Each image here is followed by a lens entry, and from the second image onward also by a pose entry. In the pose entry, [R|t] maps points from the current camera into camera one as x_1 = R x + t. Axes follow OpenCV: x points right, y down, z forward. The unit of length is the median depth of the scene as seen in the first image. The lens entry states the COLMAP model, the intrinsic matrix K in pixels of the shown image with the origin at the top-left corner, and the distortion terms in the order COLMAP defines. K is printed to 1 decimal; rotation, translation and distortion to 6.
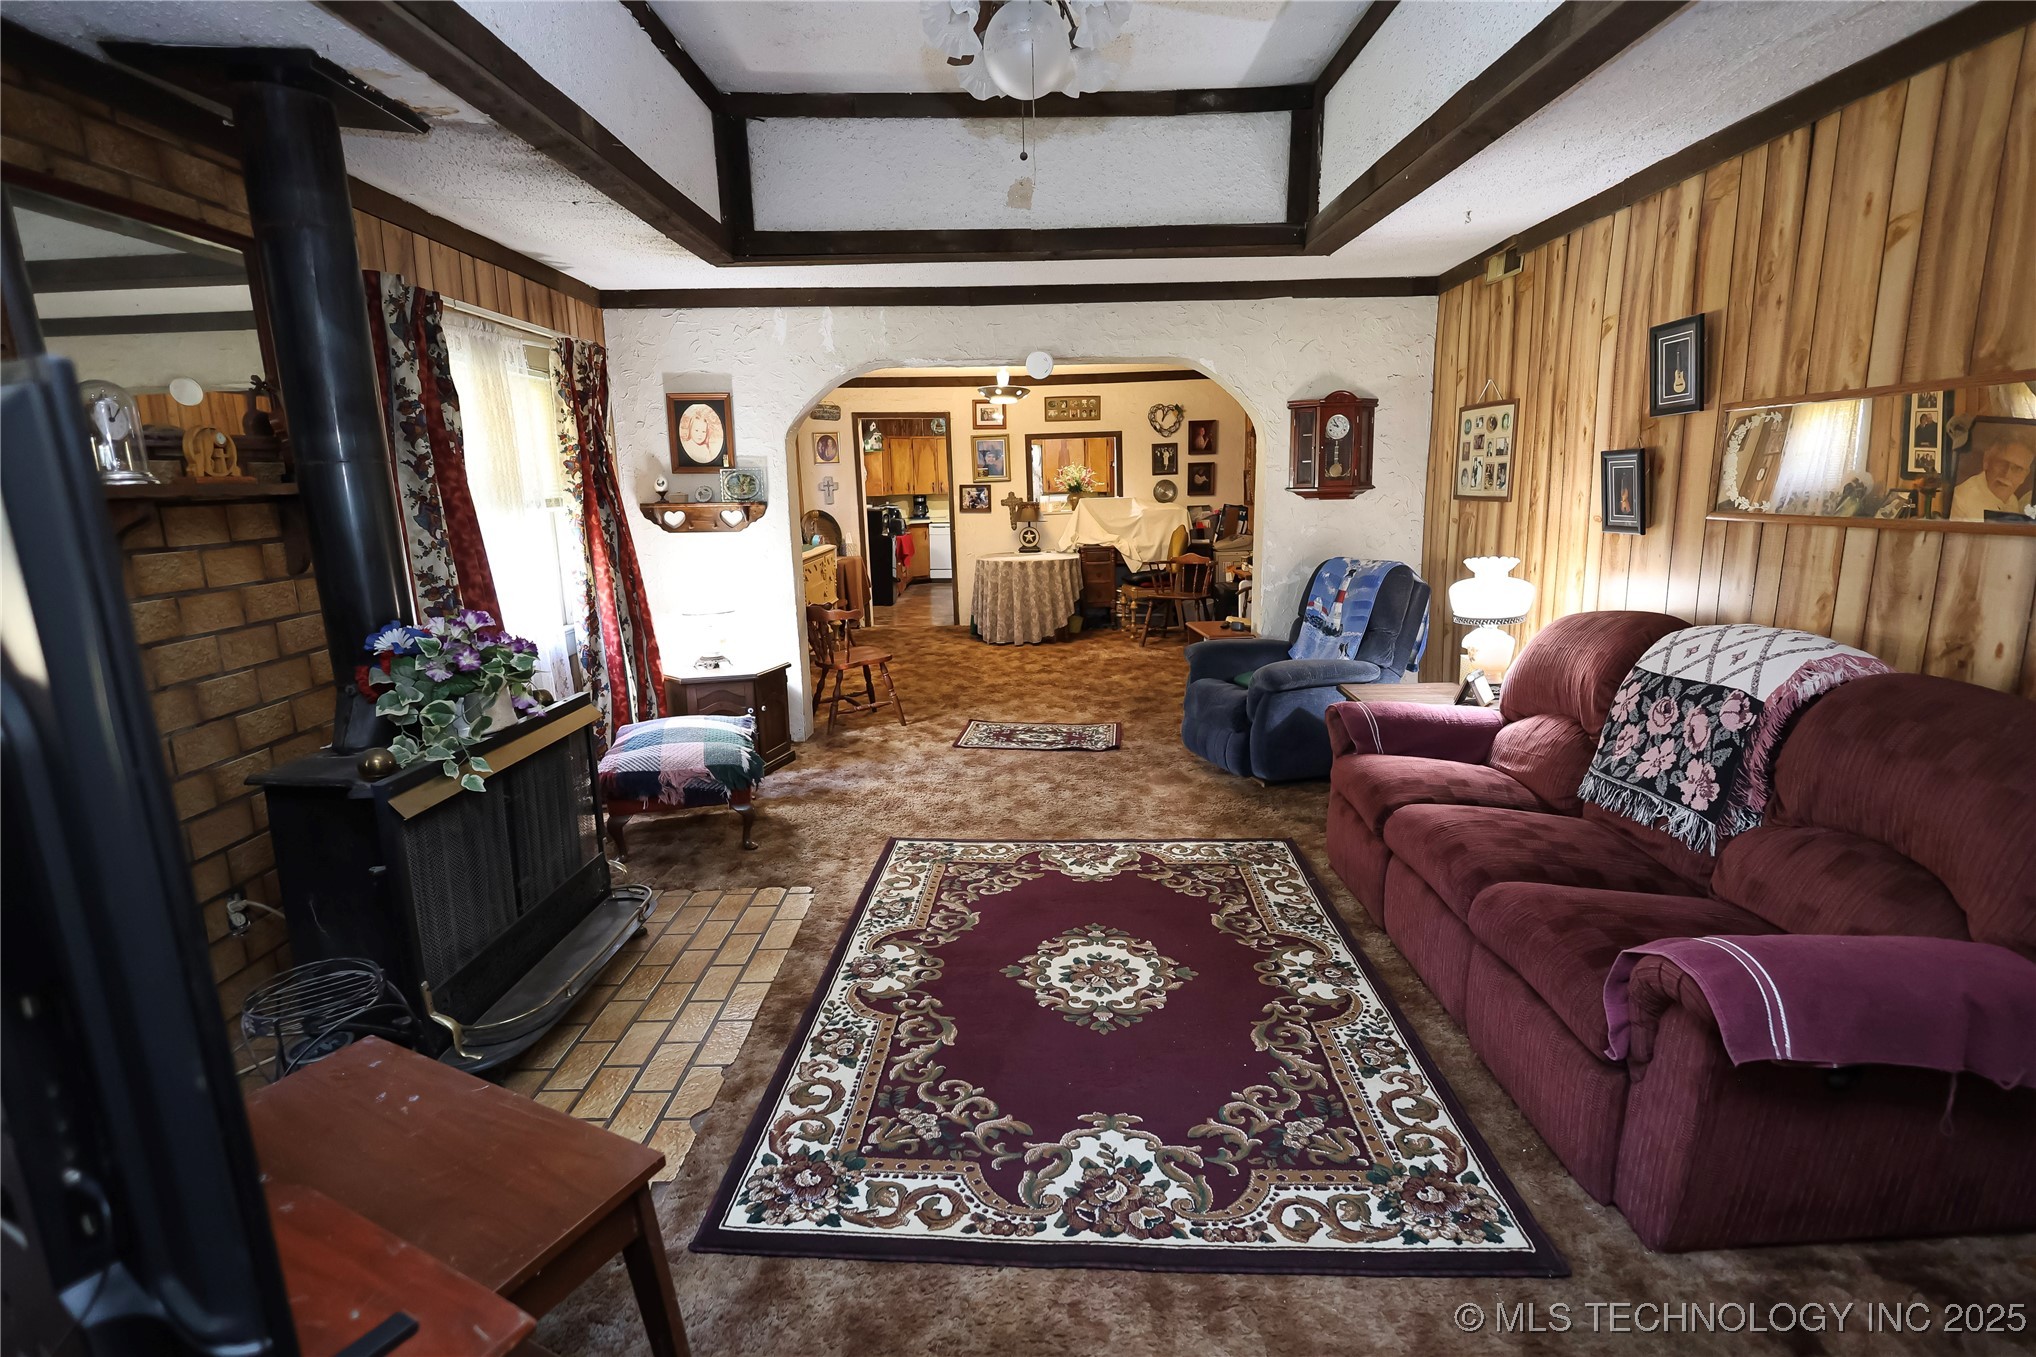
lens RADIAL K [[964.3, 0, 1018.0], [0, 964.3, 678.5], [0, 0, 1]] dist [-0.000949, 0.000173]
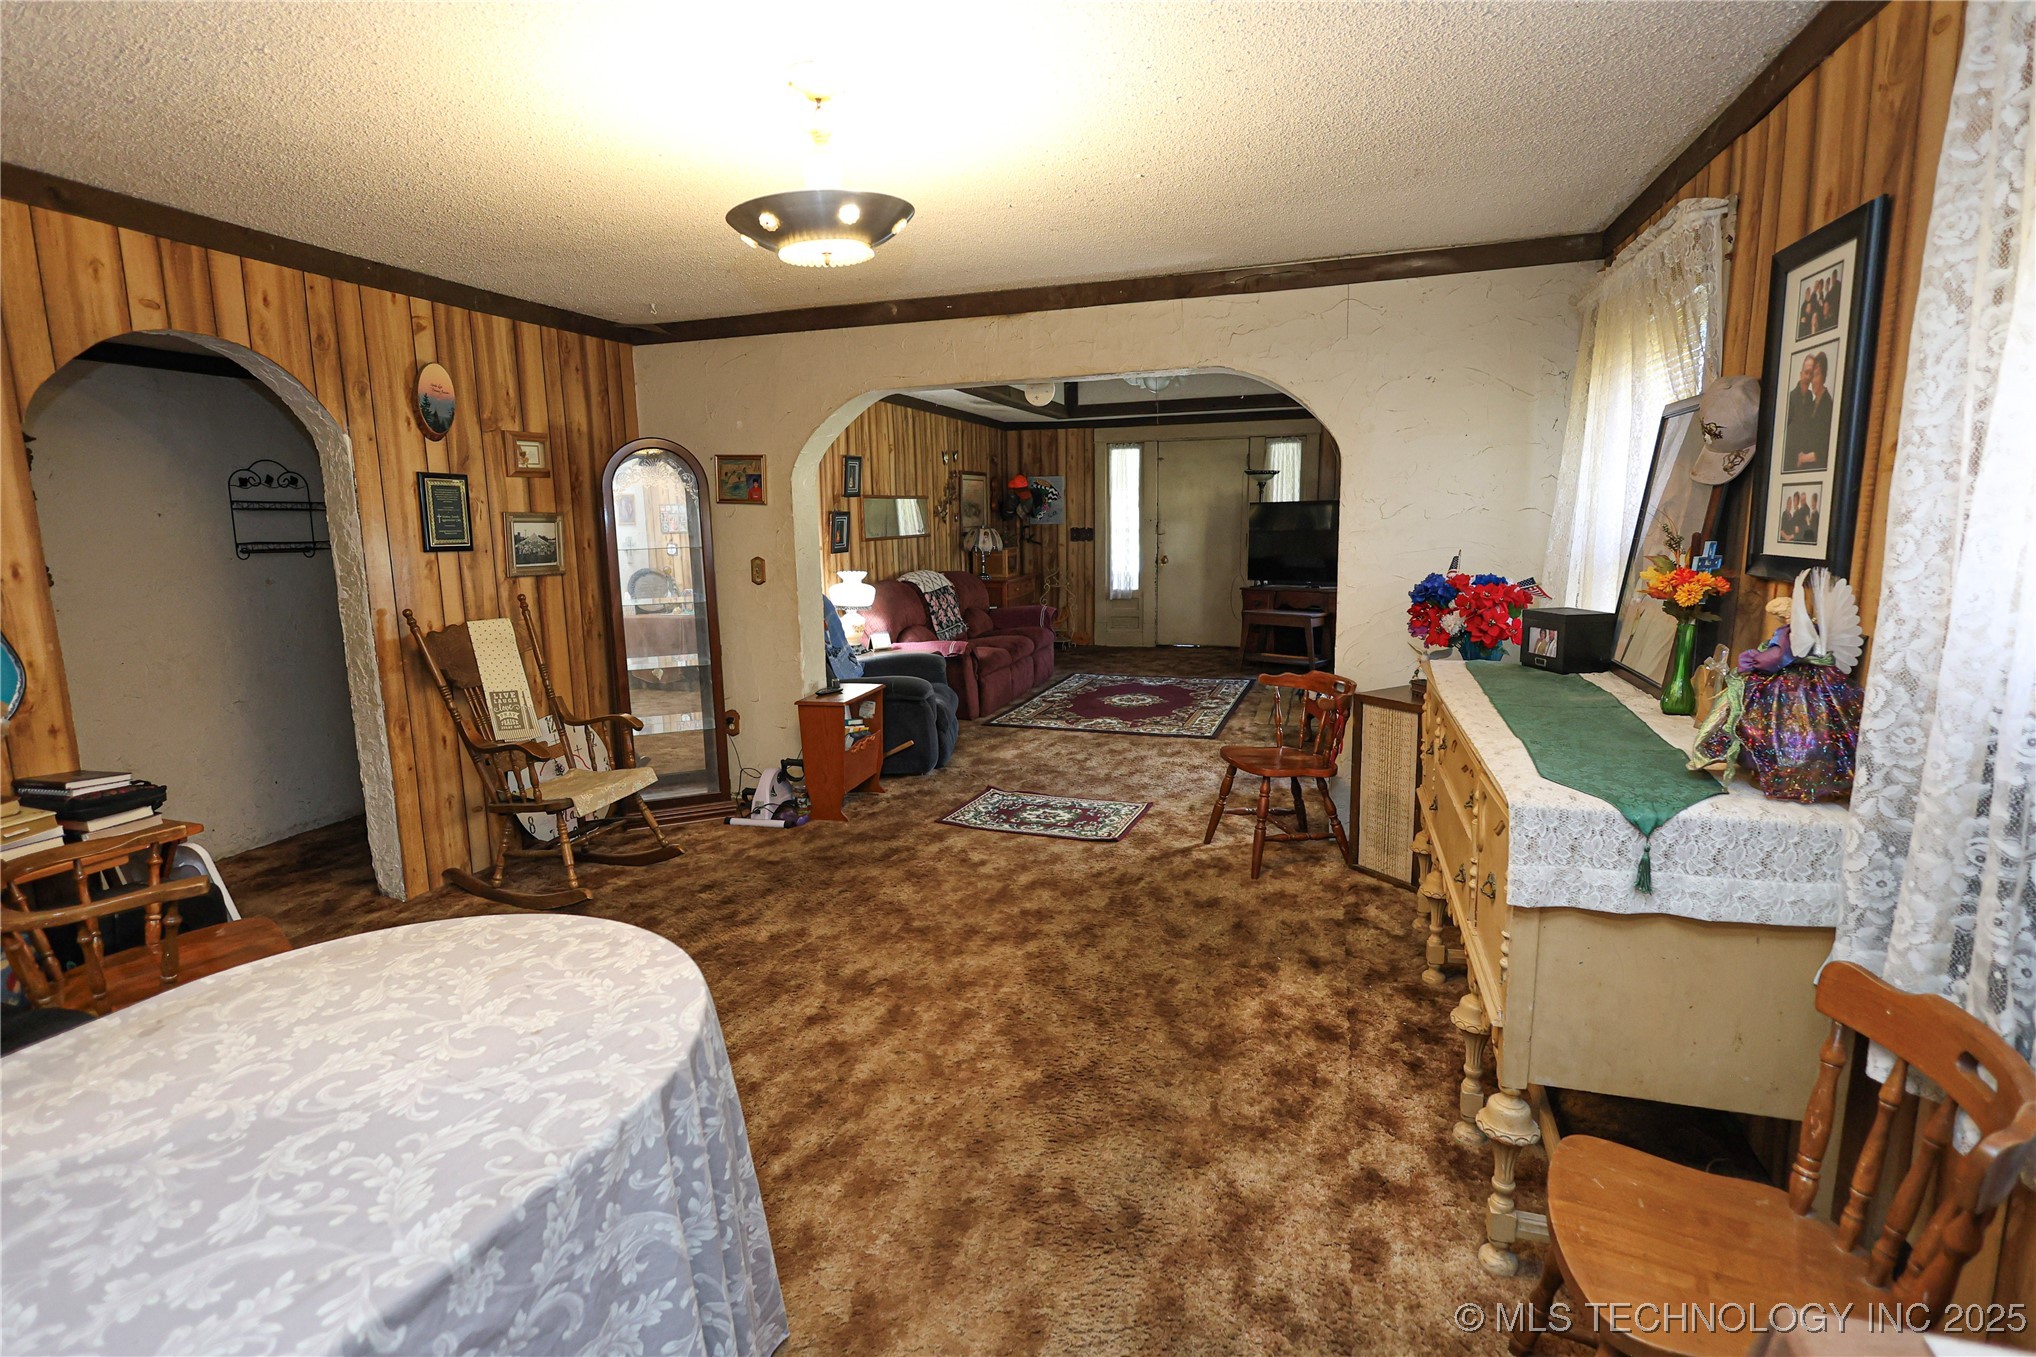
lens RADIAL K [[964.3, 0, 1018.0], [0, 964.3, 678.5], [0, 0, 1]] dist [-0.000949, 0.000173]
pose [[-0.954583, -0.018123, 0.297395, -0.210768], [0.088264, 0.936144, 0.340360, -0.355245], [-0.284573, 0.351151, -0.892027, 1.774386]]
